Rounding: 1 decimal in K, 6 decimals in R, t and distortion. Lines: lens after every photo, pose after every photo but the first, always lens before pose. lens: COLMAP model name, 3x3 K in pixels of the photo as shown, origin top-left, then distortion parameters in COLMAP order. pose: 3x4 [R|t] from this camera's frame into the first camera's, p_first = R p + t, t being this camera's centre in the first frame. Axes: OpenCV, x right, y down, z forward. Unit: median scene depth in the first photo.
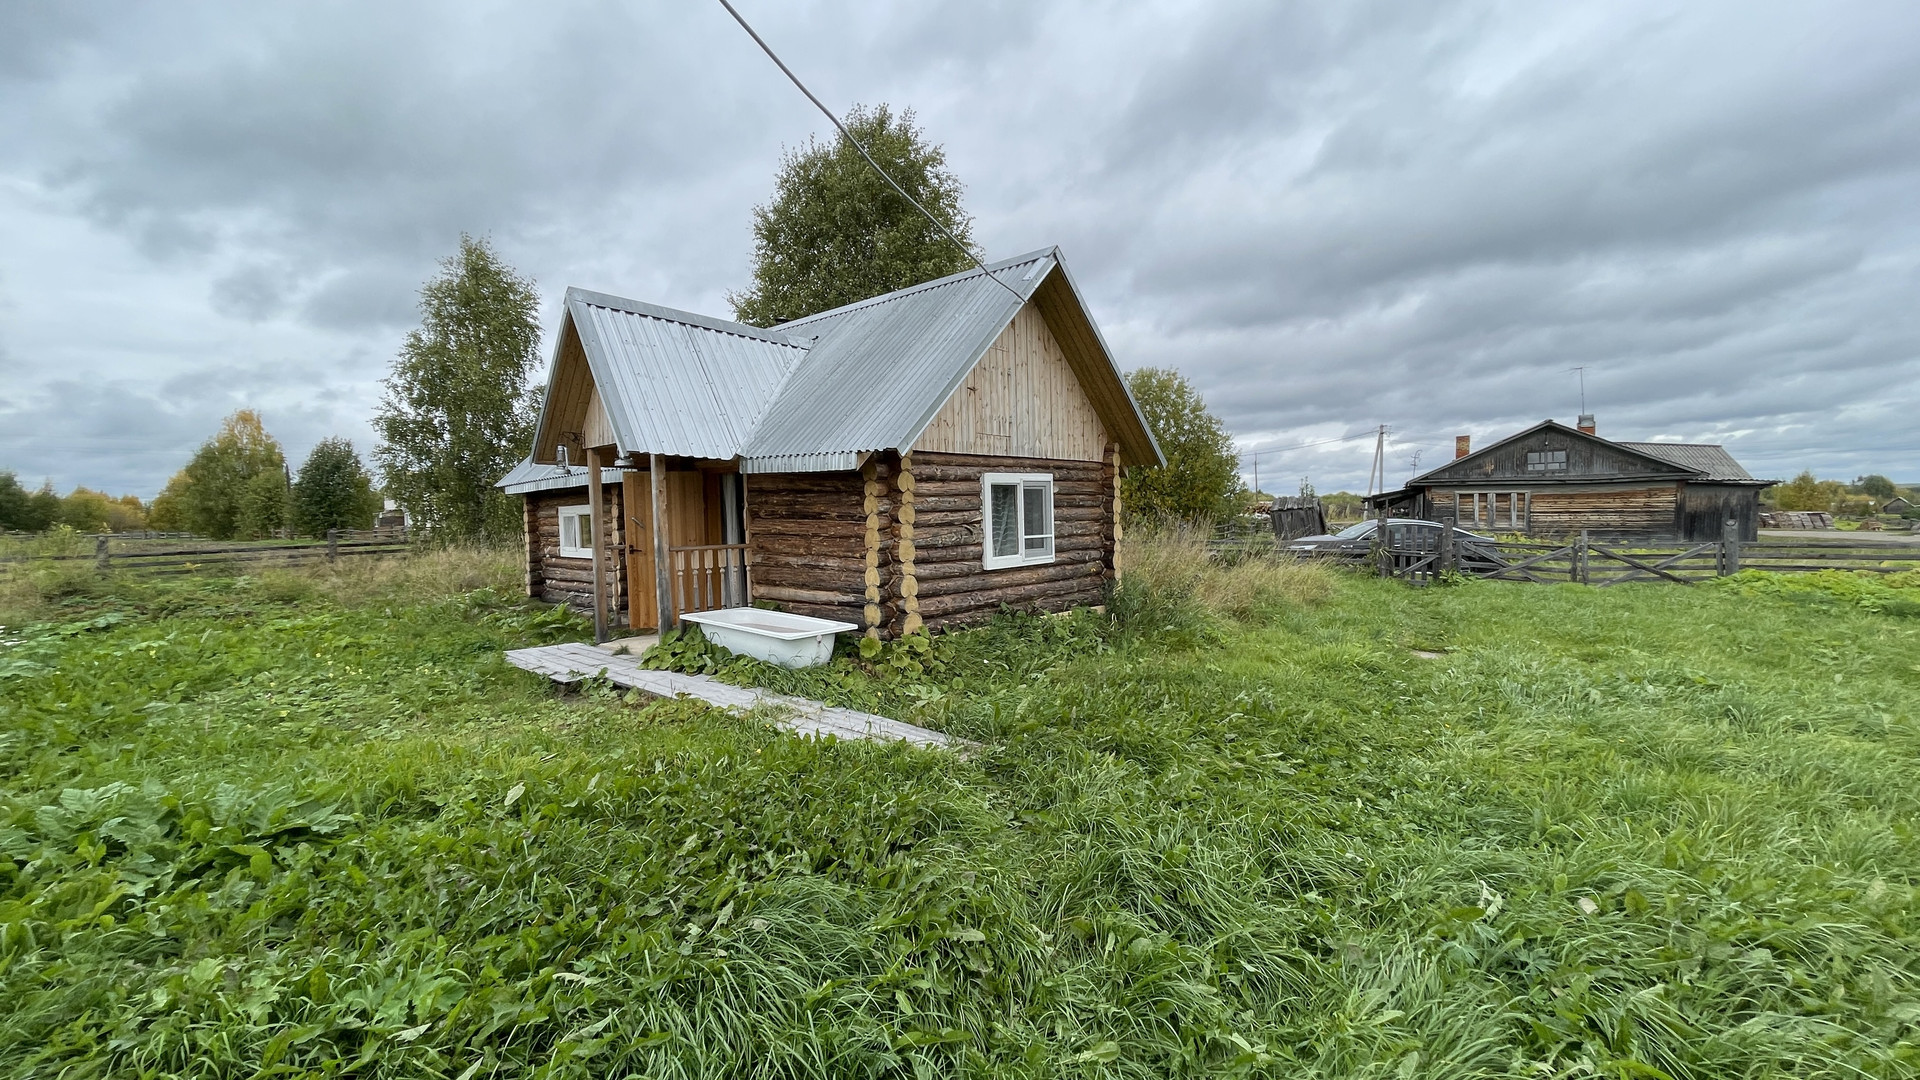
lens RADIAL K [[771.3, 0, 950.1], [0, 771.3, 535.0], [0, 0, 1]] dist [-0.003179, -0.000322]
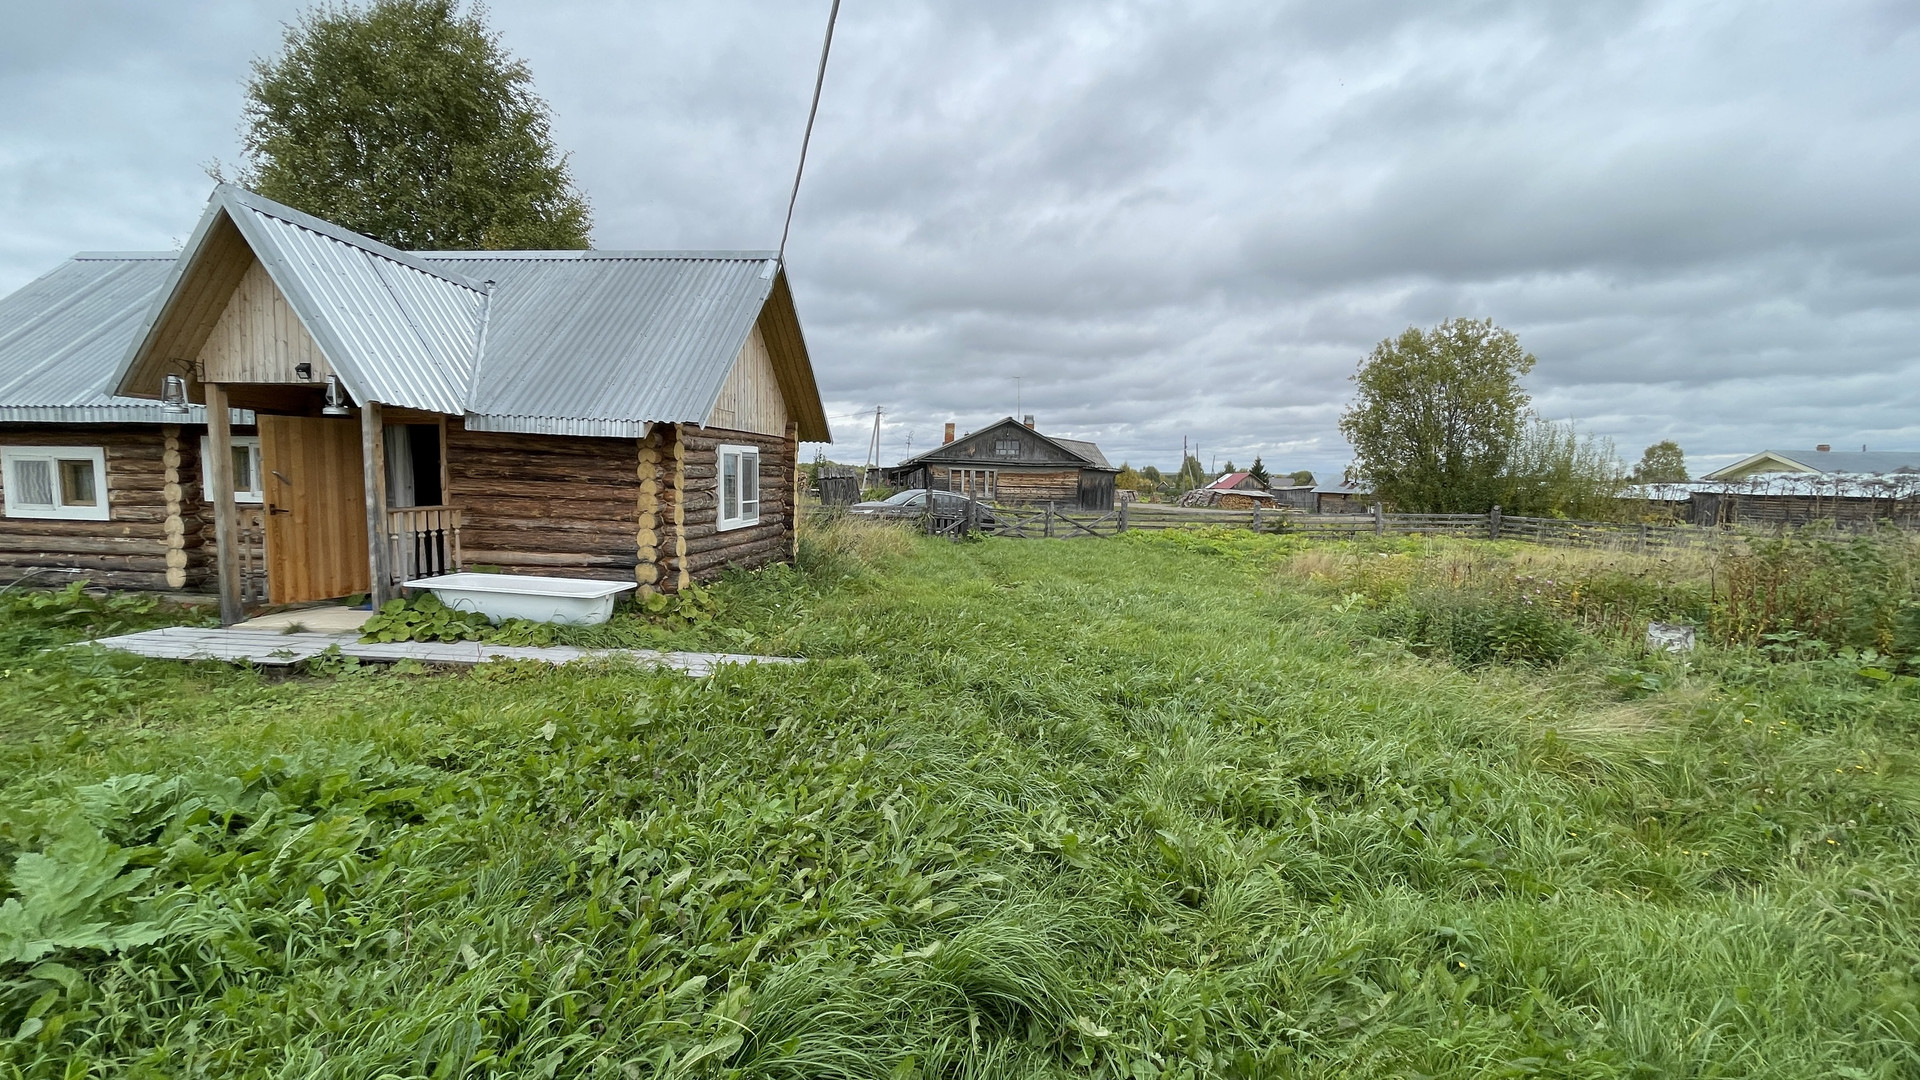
lens RADIAL K [[771.3, 0, 961.0], [0, 771.3, 537.3], [0, 0, 1]] dist [-0.003179, -0.000322]
pose [[0.802957, -0.011761, 0.595921, -0.314418], [-0.019036, 0.998789, 0.045362, -0.003153], [-0.595733, -0.047767, 0.801761, -0.102155]]
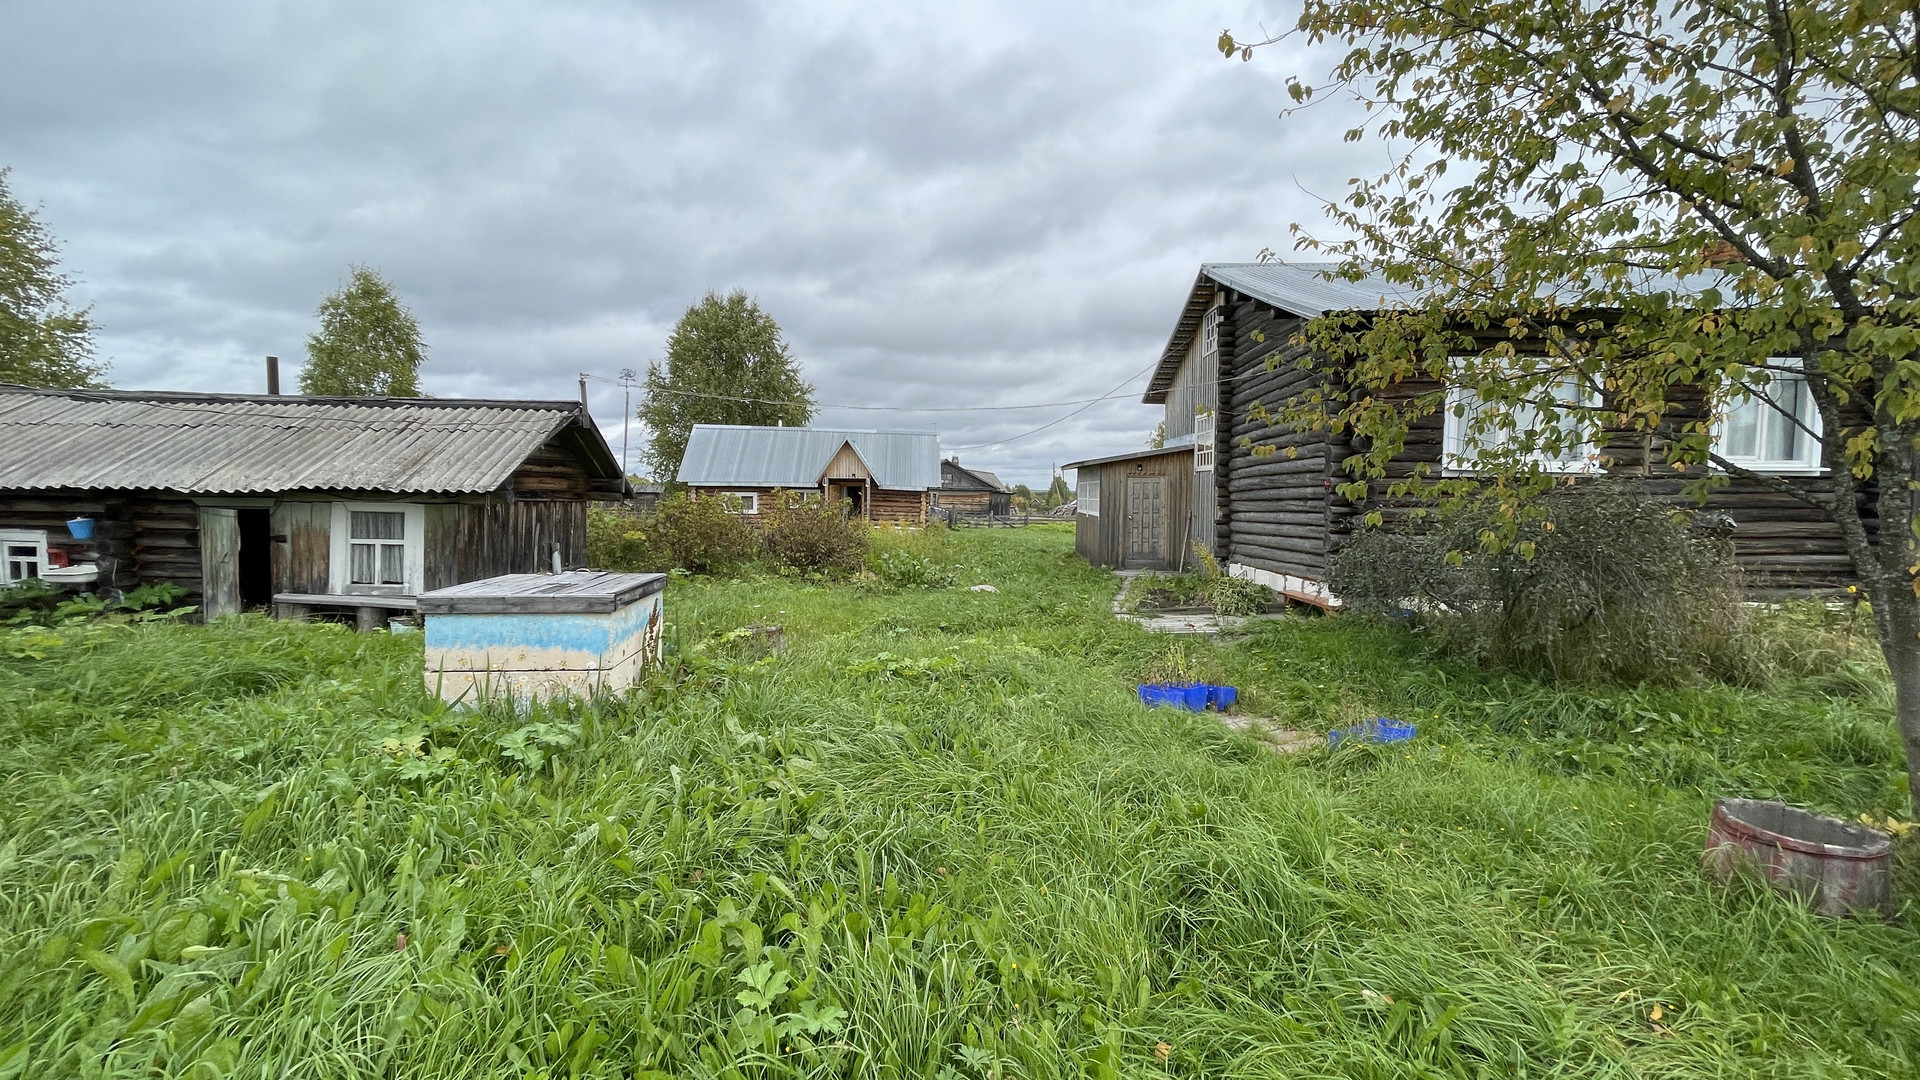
lens RADIAL K [[771.3, 0, 961.1], [0, 771.3, 539.6], [0, 0, 1]] dist [-0.003179, -0.000322]
pose [[0.701143, -0.007898, 0.712977, -2.531021], [-0.013072, 0.999628, 0.023927, 0.066812], [-0.712901, -0.026096, 0.700779, -1.846735]]
